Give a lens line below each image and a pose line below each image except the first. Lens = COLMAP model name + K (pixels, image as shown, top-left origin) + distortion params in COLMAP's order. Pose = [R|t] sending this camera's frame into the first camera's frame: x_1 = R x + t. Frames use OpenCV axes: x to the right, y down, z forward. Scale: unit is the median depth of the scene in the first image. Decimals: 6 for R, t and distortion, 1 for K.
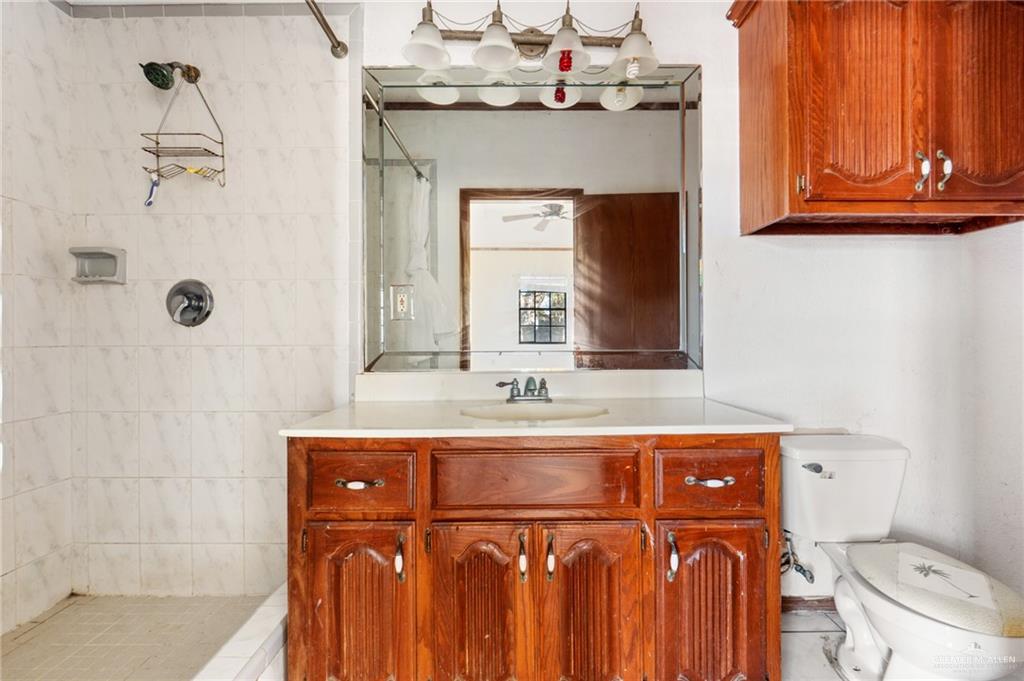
lens RADIAL K [[431.2, 0, 515.9], [0, 431.2, 337.8], [0, 0, 1]] dist [-0.005316, -0.001000]
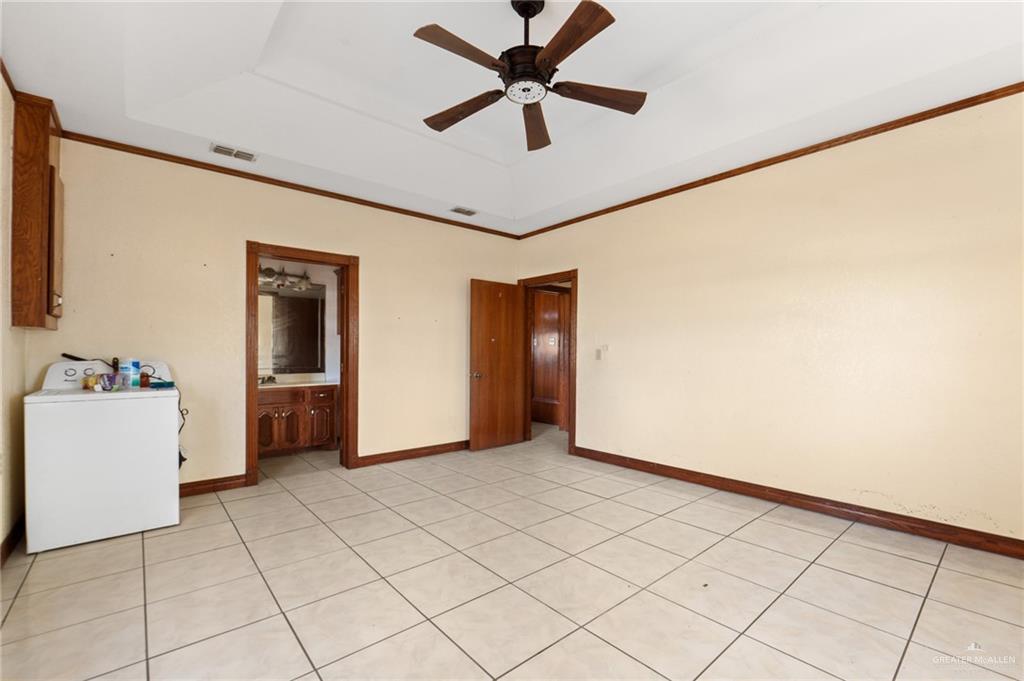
lens RADIAL K [[431.2, 0, 512.5], [0, 431.2, 347.0], [0, 0, 1]] dist [-0.005316, -0.001000]
pose [[0.753260, 0.016653, 0.657512, -1.049510], [-0.000173, 0.999684, -0.025121, -0.066312], [-0.657723, 0.018808, 0.753025, -3.848349]]
